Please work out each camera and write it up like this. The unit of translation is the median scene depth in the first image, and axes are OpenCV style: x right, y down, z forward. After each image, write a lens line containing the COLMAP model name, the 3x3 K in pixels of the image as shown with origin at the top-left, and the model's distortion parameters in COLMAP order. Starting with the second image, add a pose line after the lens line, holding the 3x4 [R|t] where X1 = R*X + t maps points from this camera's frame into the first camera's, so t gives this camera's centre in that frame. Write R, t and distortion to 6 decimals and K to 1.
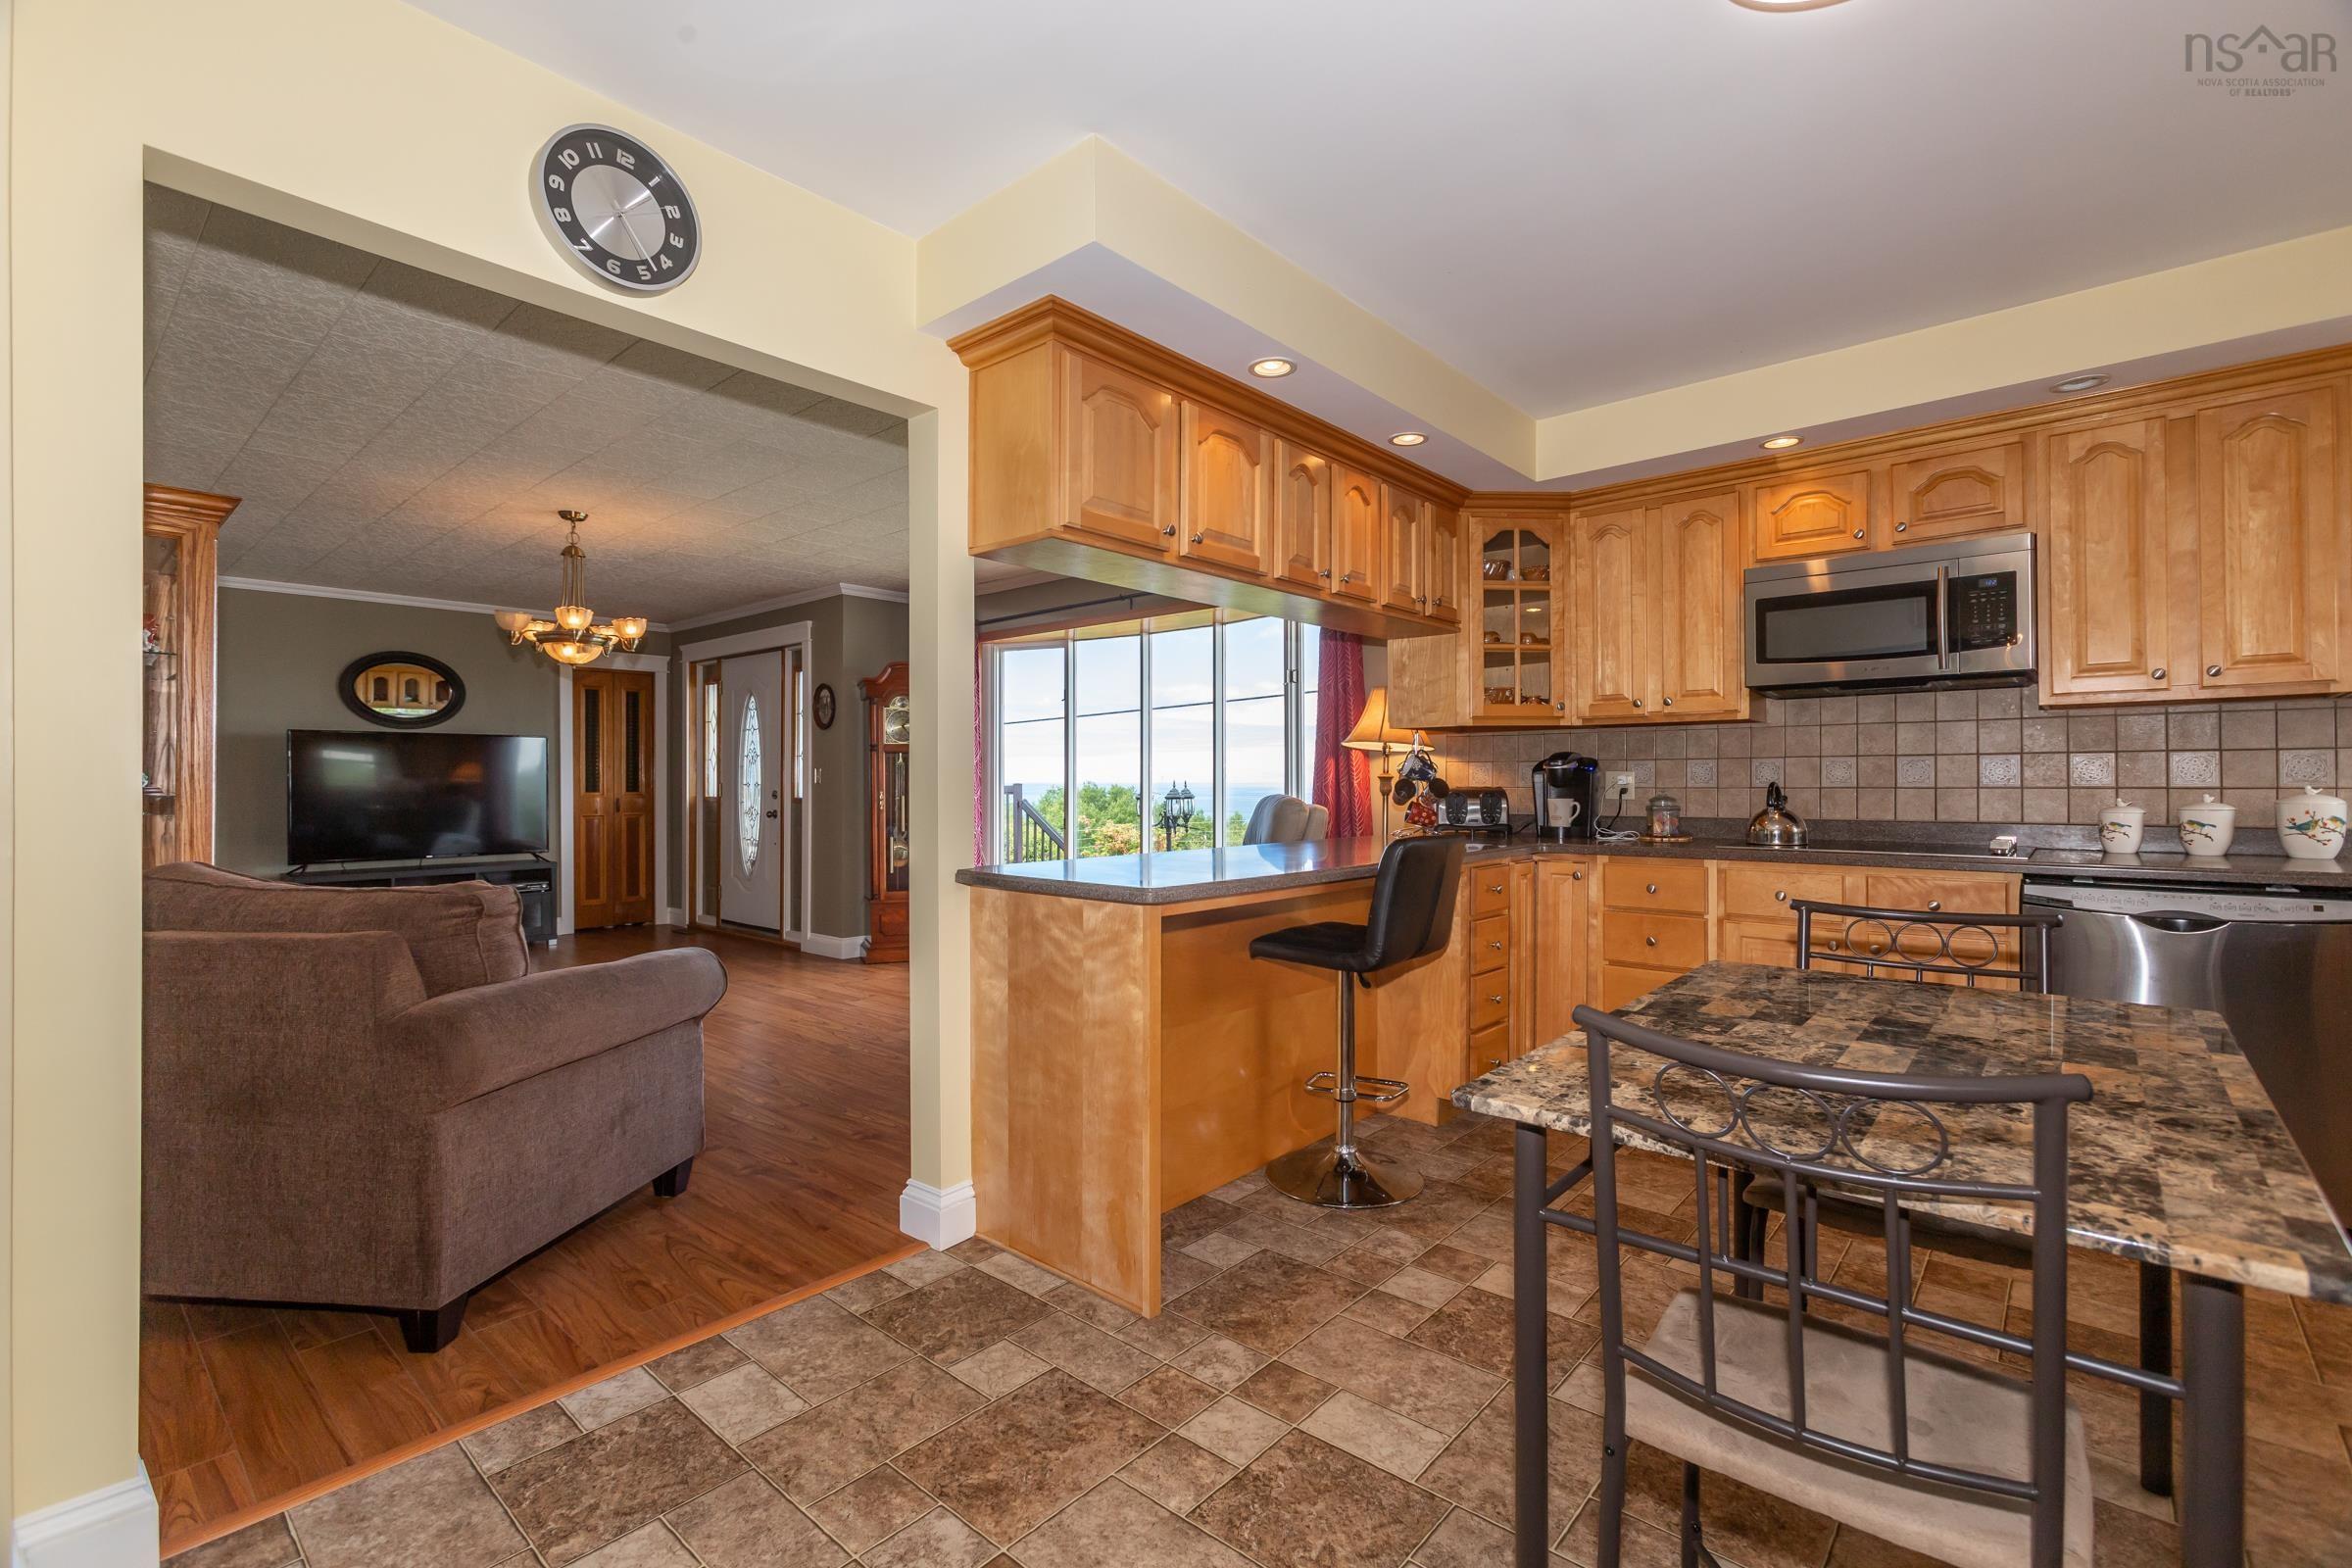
lens RADIAL K [[1039.2, 0, 1165.8], [0, 1039.2, 779.1], [0, 0, 1]] dist [-0.008854, 0.001060]
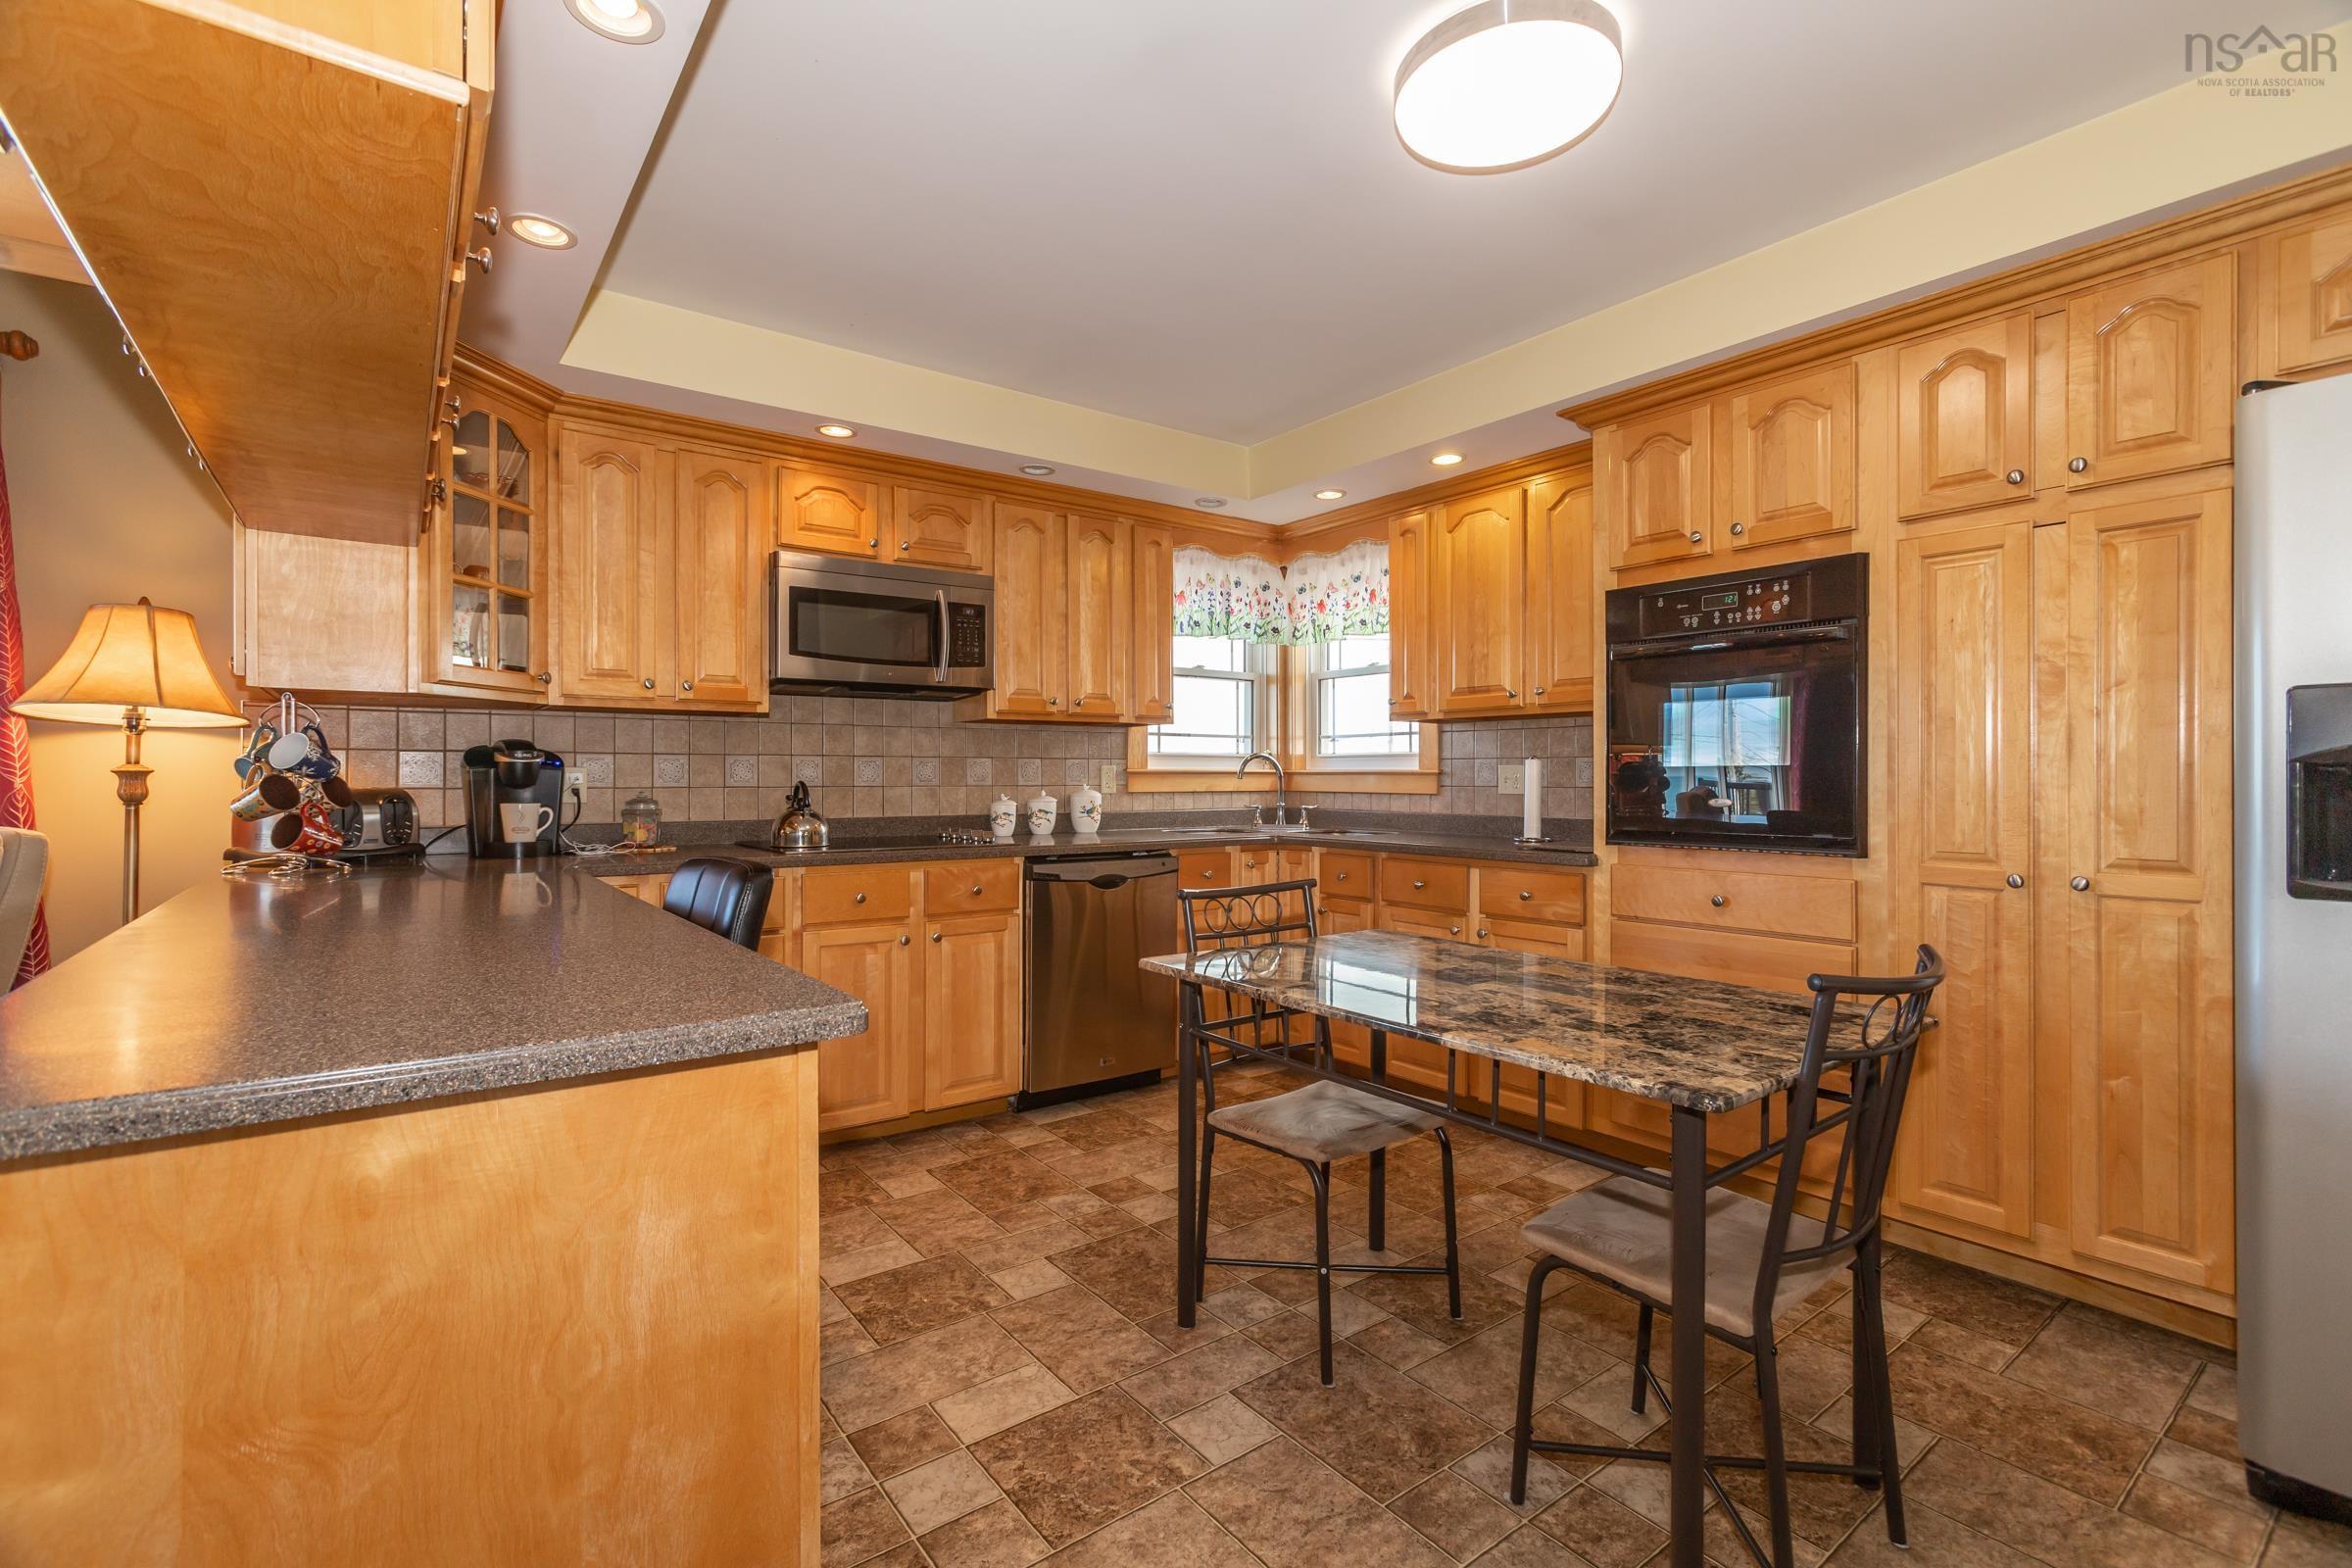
lens RADIAL K [[1039.2, 0, 1168.4], [0, 1039.2, 782.0], [0, 0, 1]] dist [-0.008854, 0.001060]
pose [[0.214499, -0.005146, 0.976711, -0.262905], [-0.011045, 0.999909, 0.007694, -0.007976], [-0.976662, -0.012438, 0.214422, 0.452188]]
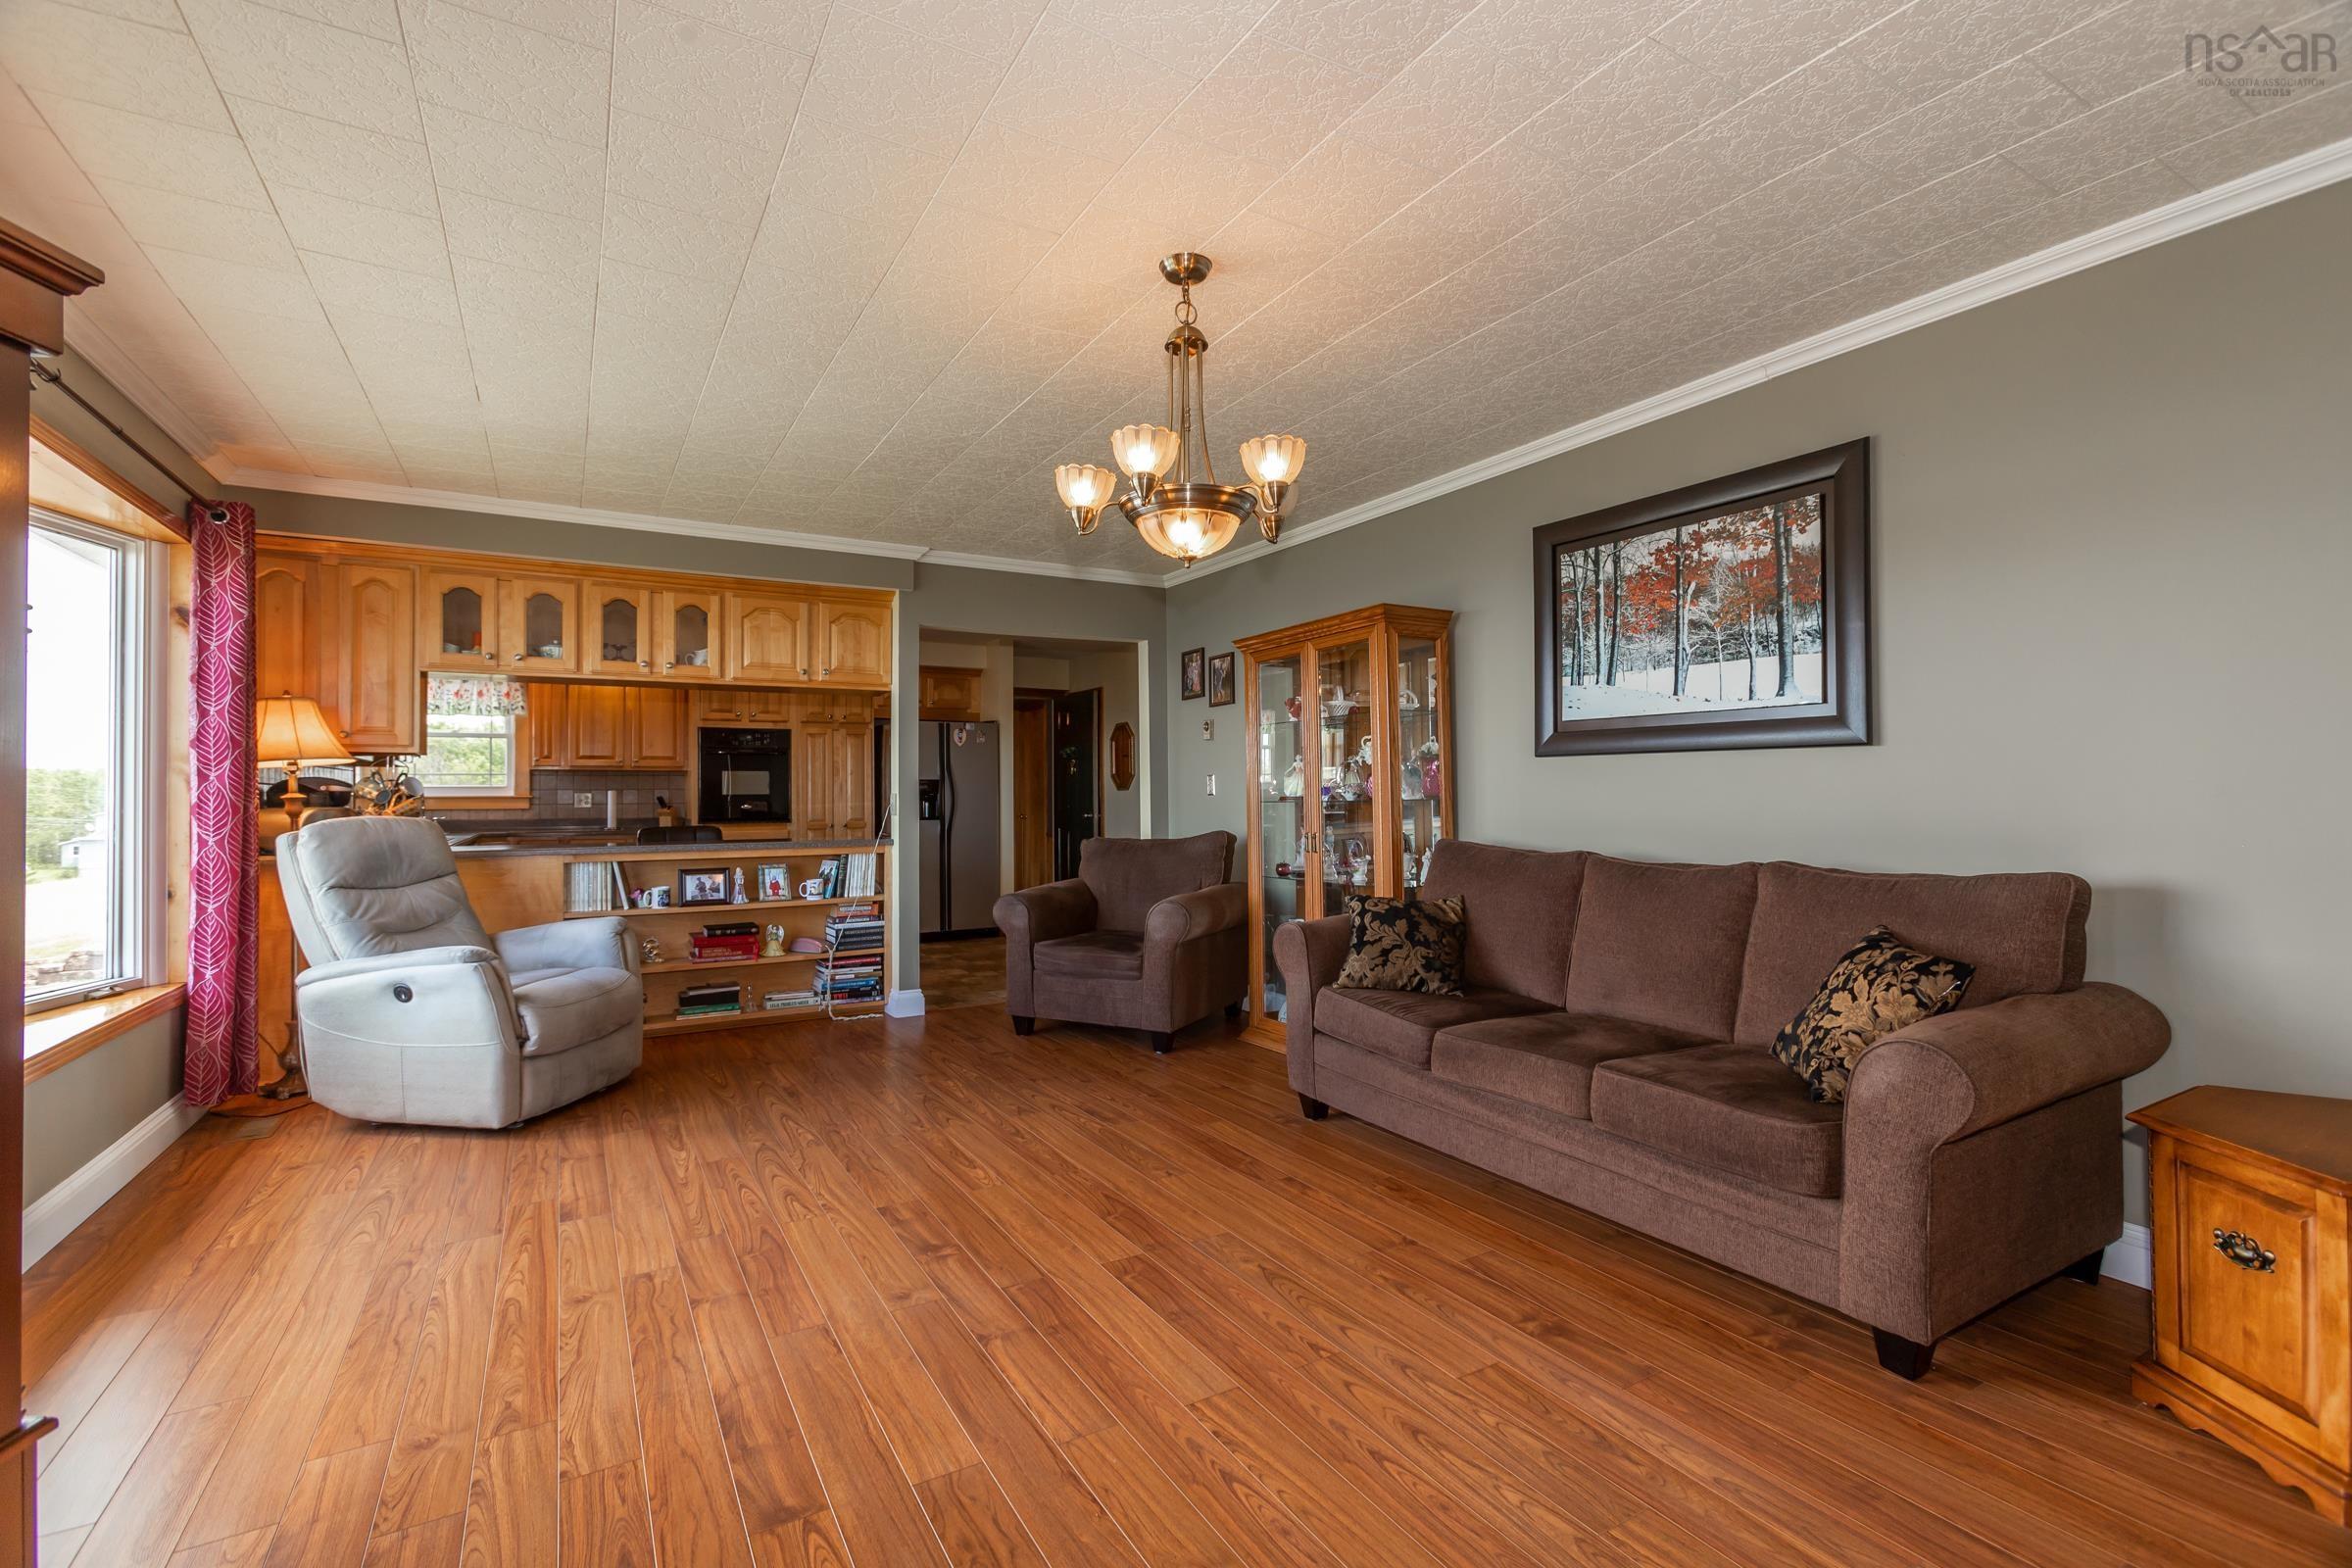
lens RADIAL K [[1039.2, 0, 1173.4], [0, 1039.2, 778.0], [0, 0, 1]] dist [-0.008854, 0.001060]
pose [[-0.952071, 0.009744, 0.305722, -1.446346], [0.002442, 0.999703, -0.024261, 0.011099], [-0.305867, -0.022351, -0.951812, 3.120235]]
